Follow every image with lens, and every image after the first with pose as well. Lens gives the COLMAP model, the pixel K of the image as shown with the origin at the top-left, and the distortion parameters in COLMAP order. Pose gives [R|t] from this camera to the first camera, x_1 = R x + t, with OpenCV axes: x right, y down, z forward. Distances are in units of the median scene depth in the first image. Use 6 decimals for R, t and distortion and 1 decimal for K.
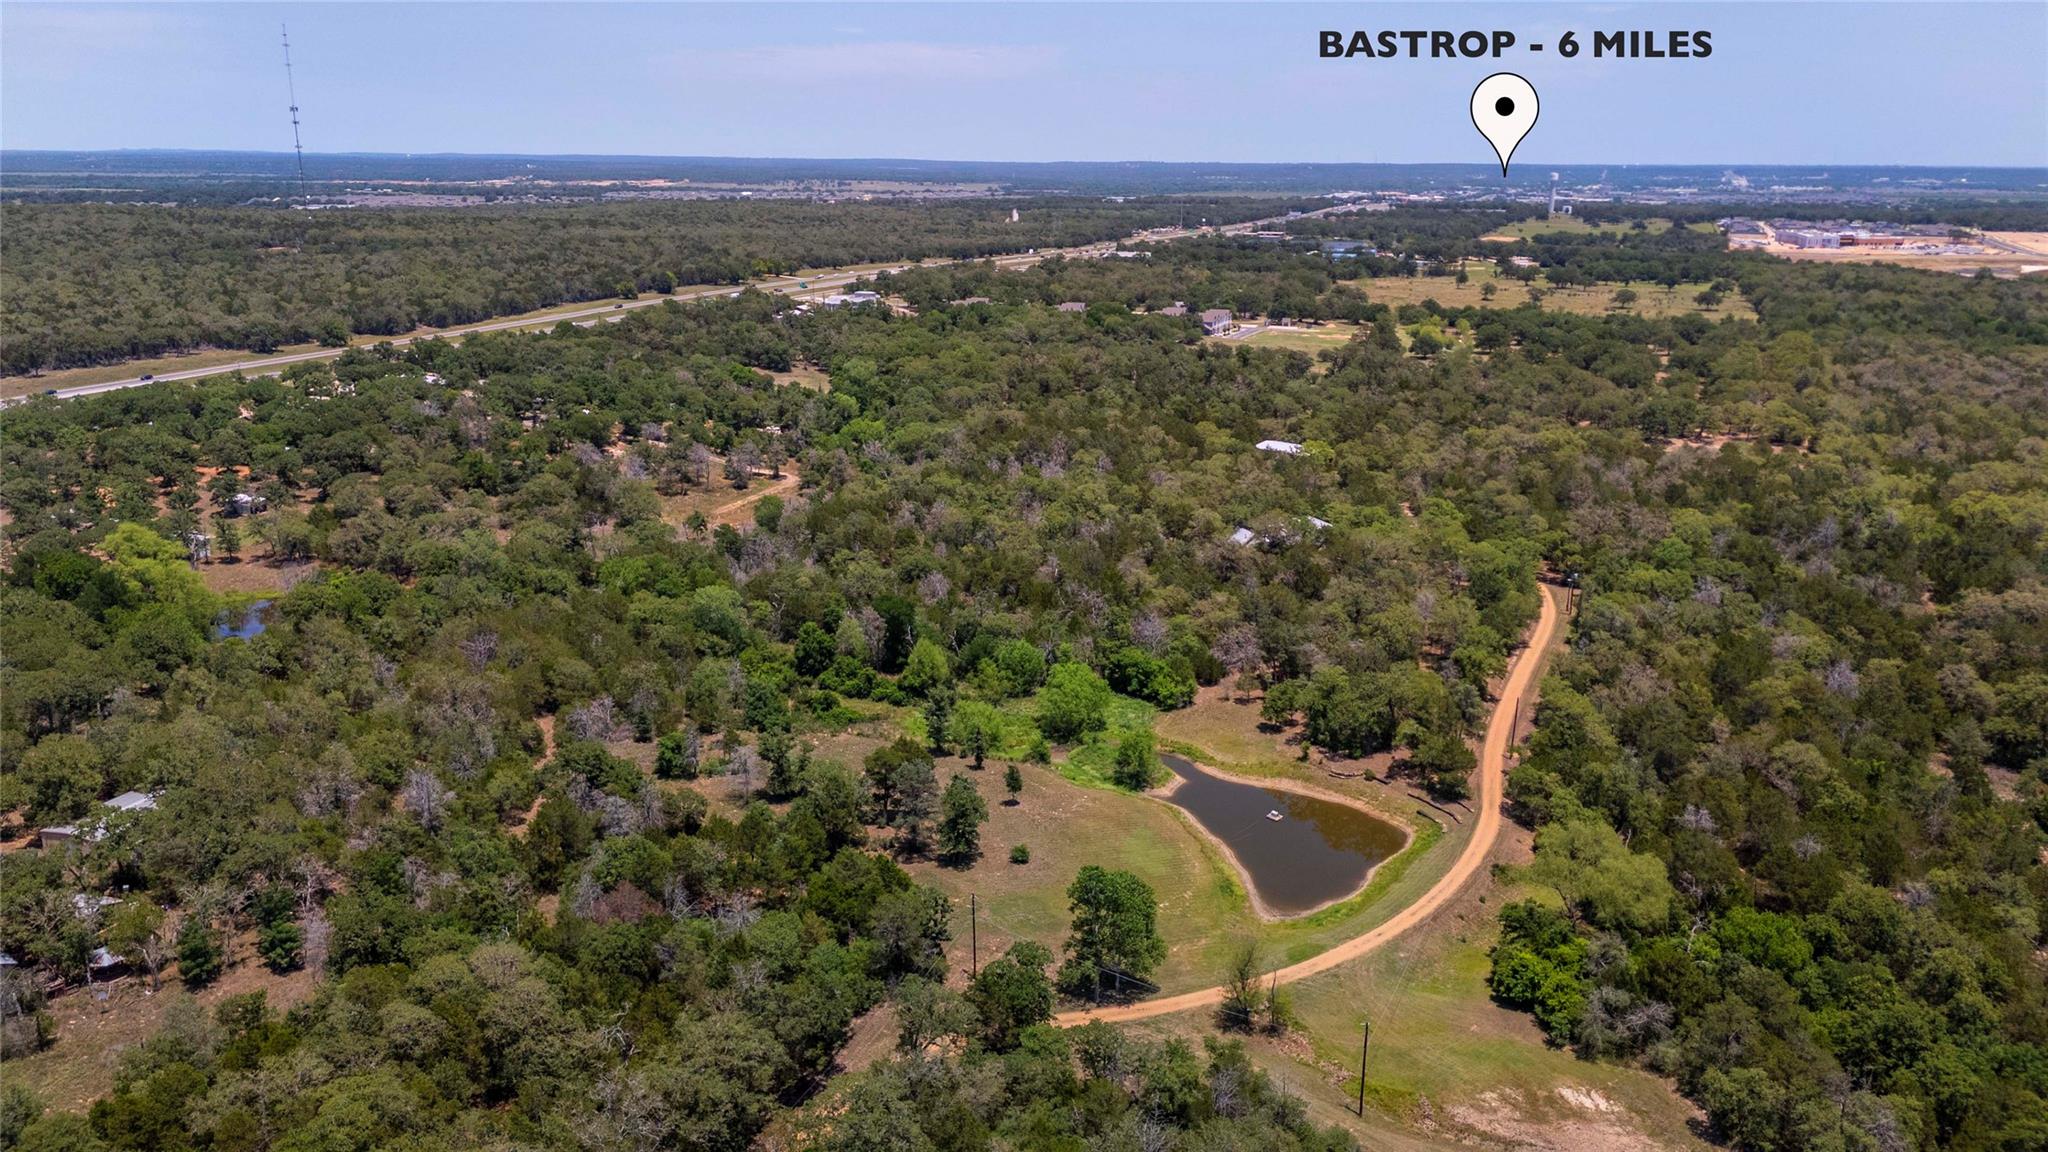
lens RADIAL K [[1476.2, 0, 1021.3], [0, 1476.2, 568.2], [0, 0, 1]] dist [0.054662, -0.040370]
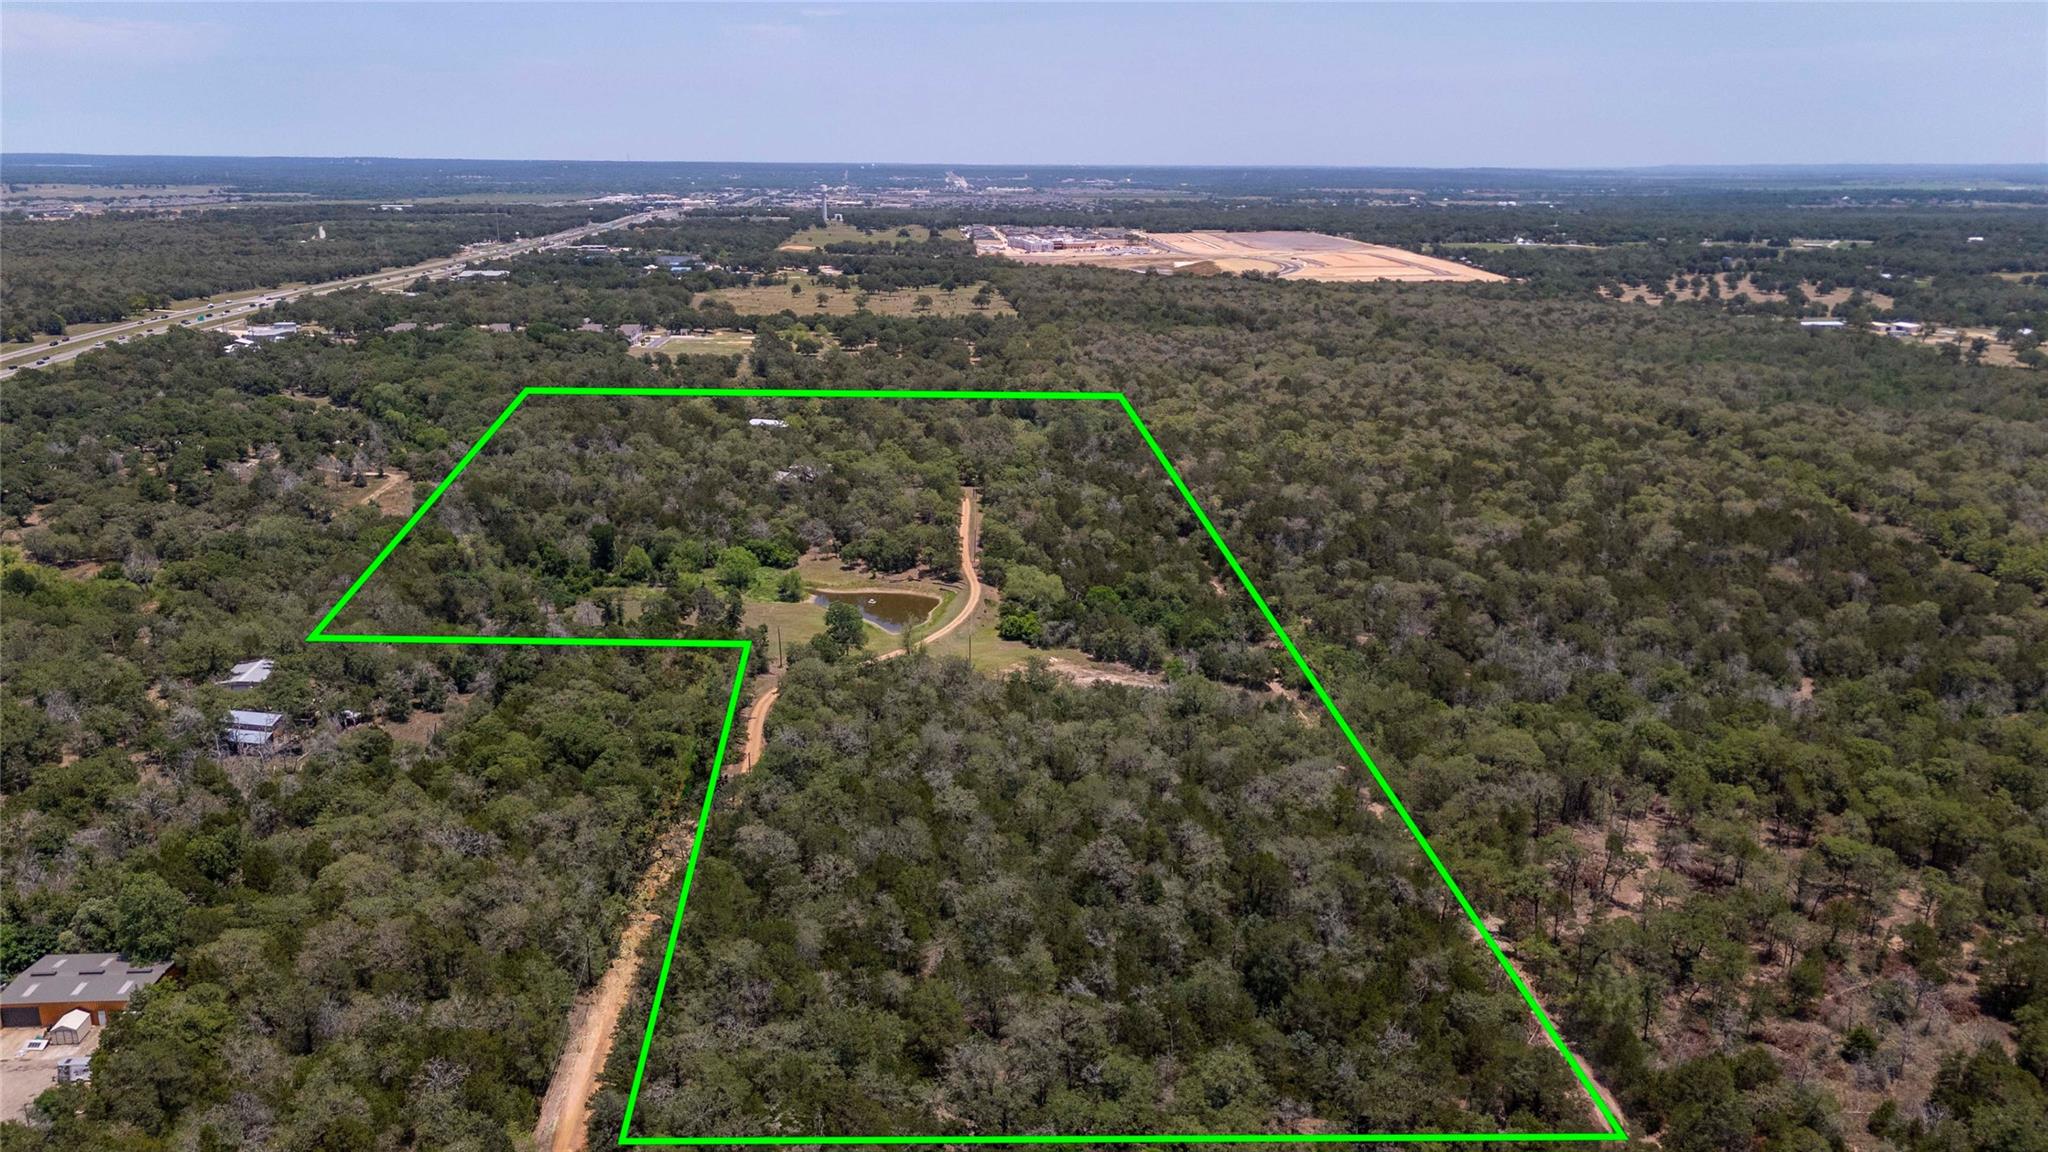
lens RADIAL K [[1476.2, 0, 1025.3], [0, 1476.2, 572.5], [0, 0, 1]] dist [0.054662, -0.040370]
pose [[0.887364, -0.124251, 0.444011, -0.240654], [0.122271, 0.991941, 0.033221, 0.043924], [-0.444561, 0.024810, 0.895405, -0.387863]]
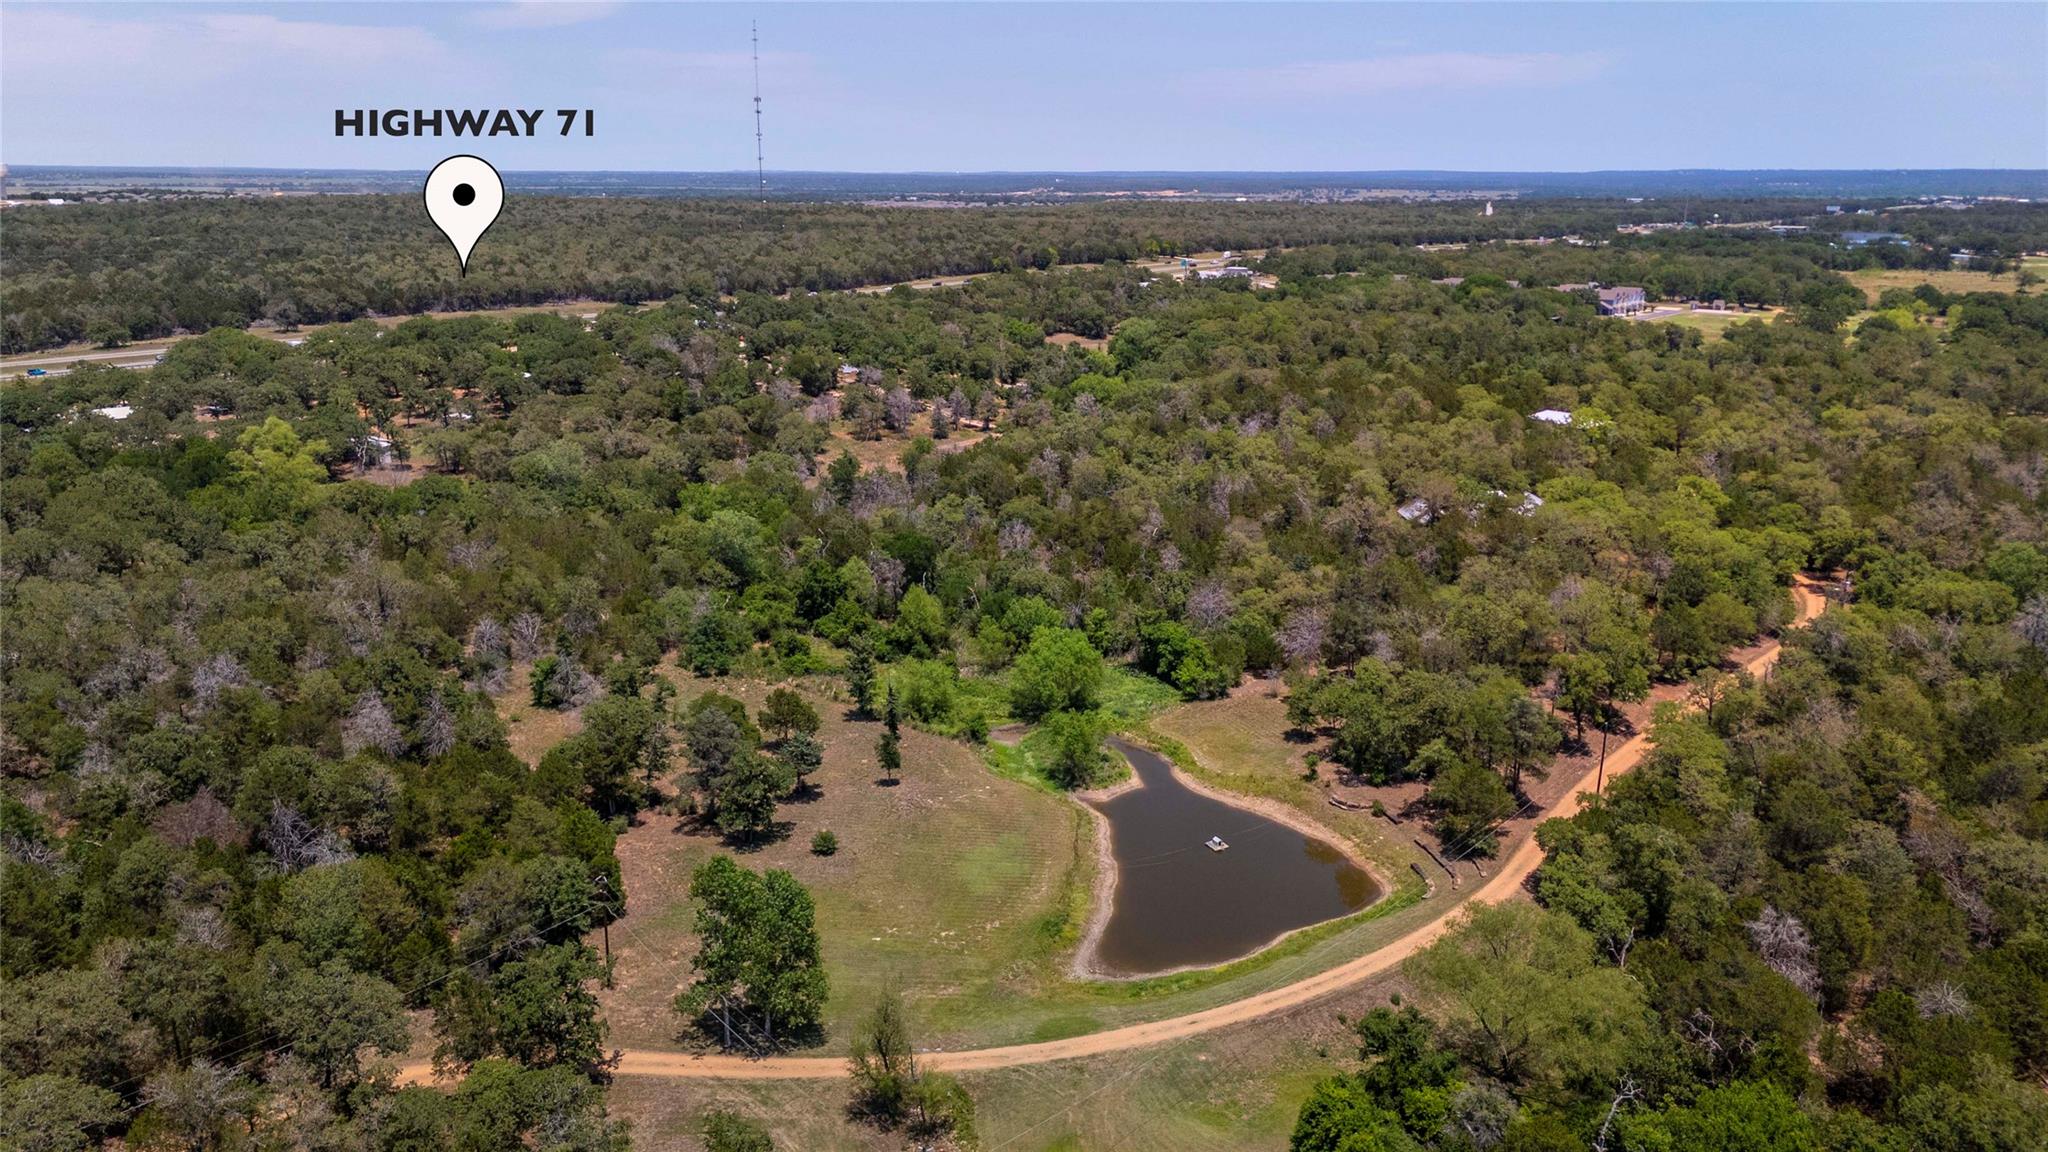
lens RADIAL K [[1476.2, 0, 1025.4], [0, 1476.2, 586.3], [0, 0, 1]] dist [0.054662, -0.040370]
pose [[0.947016, 0.082871, -0.310312, 0.144792], [-0.081245, 0.996528, 0.018182, 0.016348], [0.310741, 0.007993, 0.950461, 0.130639]]
